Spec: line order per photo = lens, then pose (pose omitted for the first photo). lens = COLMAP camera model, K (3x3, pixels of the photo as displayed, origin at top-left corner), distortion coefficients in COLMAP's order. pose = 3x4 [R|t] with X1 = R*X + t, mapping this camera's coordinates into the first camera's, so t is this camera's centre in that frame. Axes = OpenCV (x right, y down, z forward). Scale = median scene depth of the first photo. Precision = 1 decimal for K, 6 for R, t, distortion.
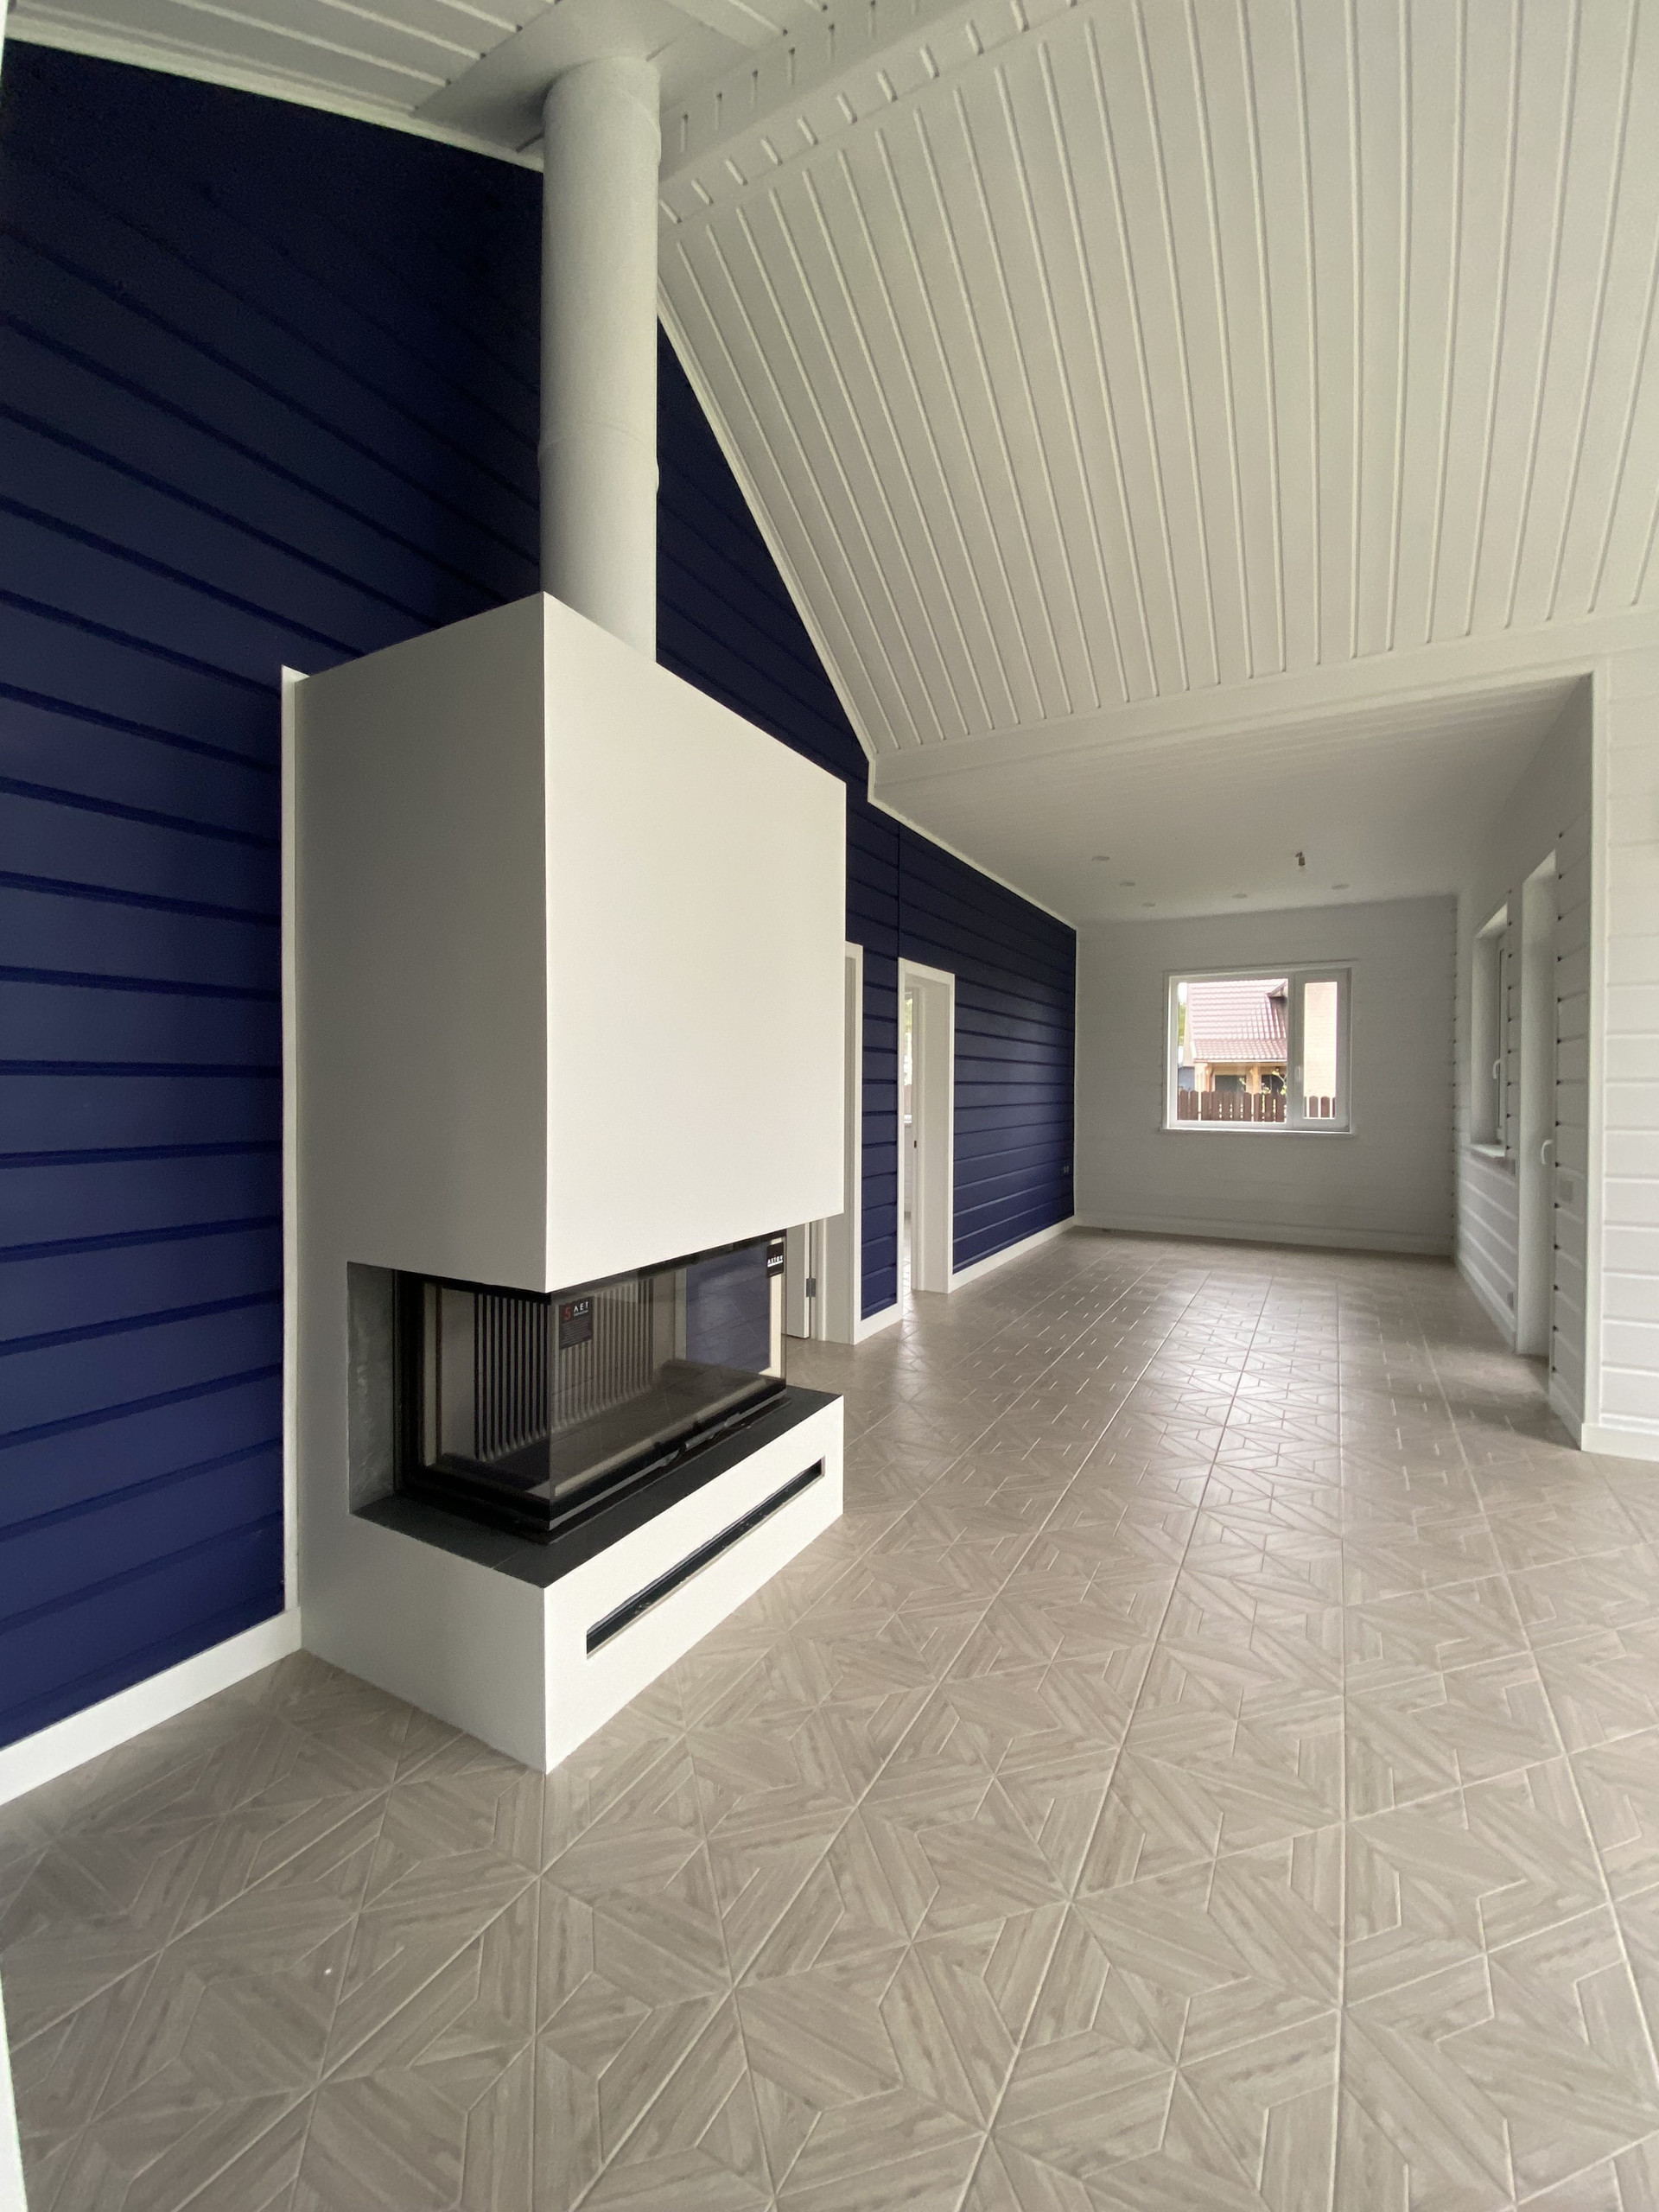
lens RADIAL K [[904.7, 0, 829.5], [0, 904.7, 1106.0], [0, 0, 1]] dist [0.017435, -0.018288]
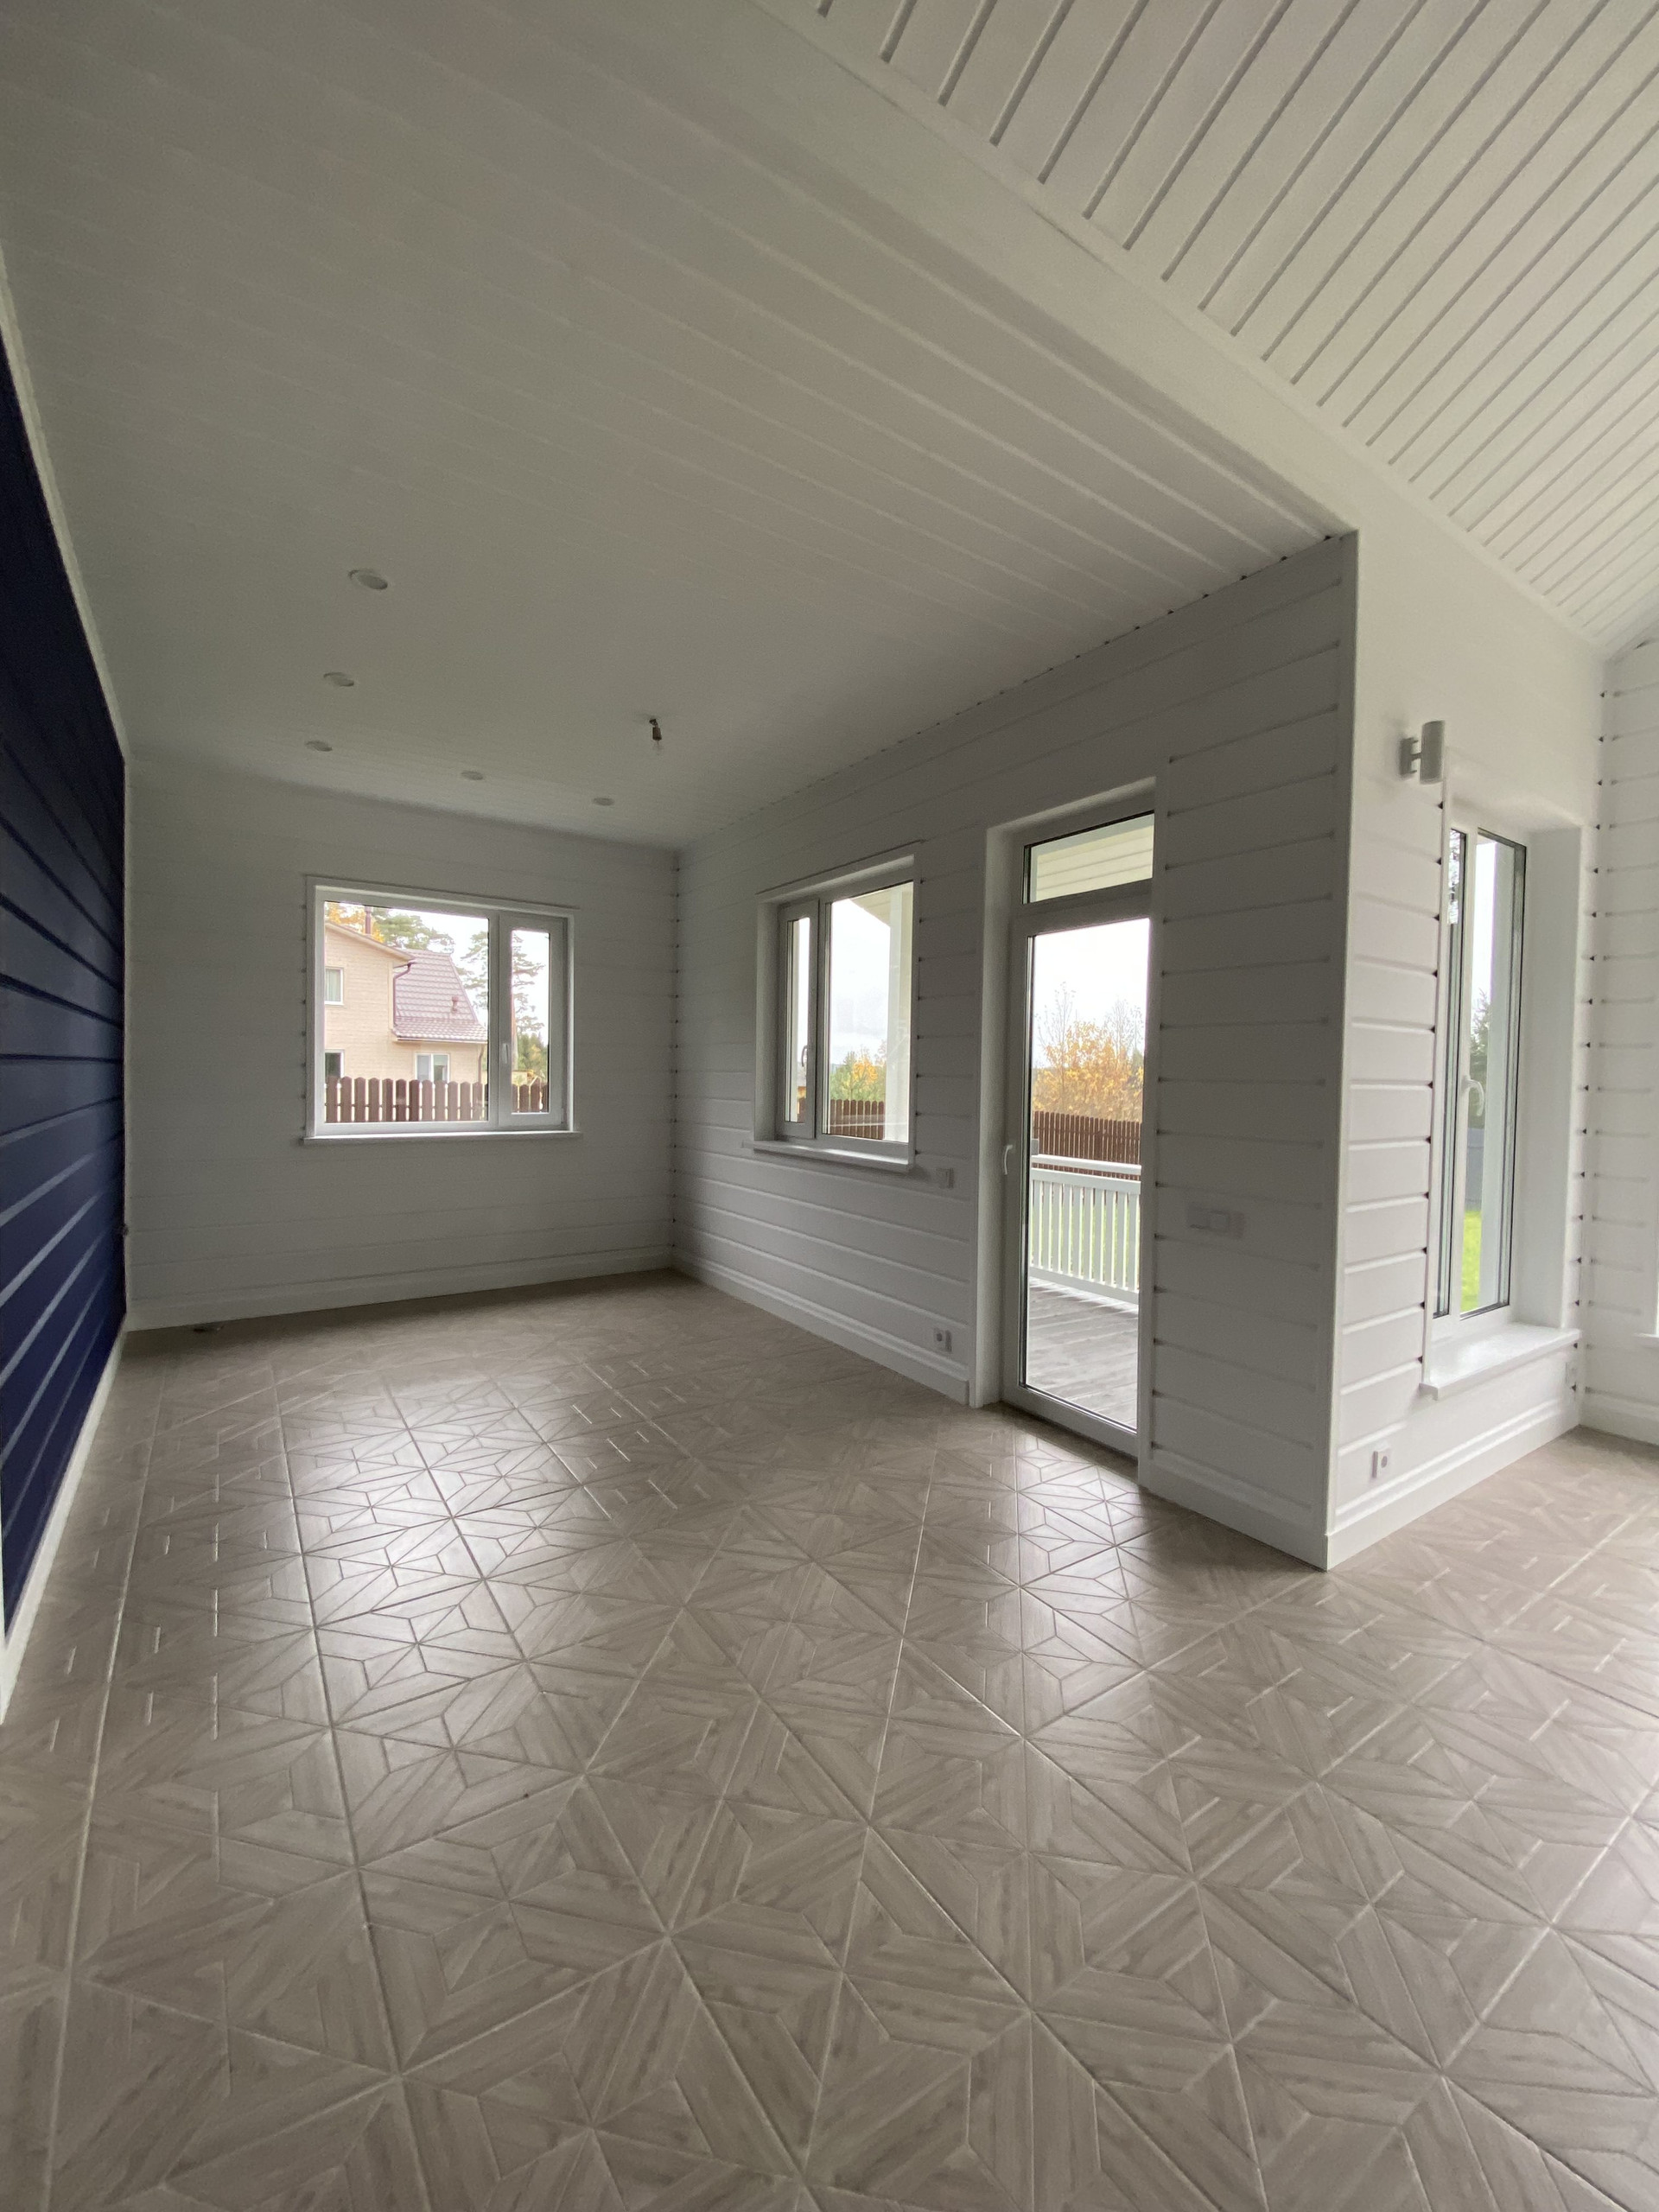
lens RADIAL K [[906.9, 0, 837.9], [0, 906.9, 1136.1], [0, 0, 1]] dist [0.018839, -0.018861]
pose [[0.451393, -0.062175, 0.890157, -0.029031], [0.010481, 0.997870, 0.064384, -0.016639], [-0.892264, -0.019733, 0.451083, 0.550119]]
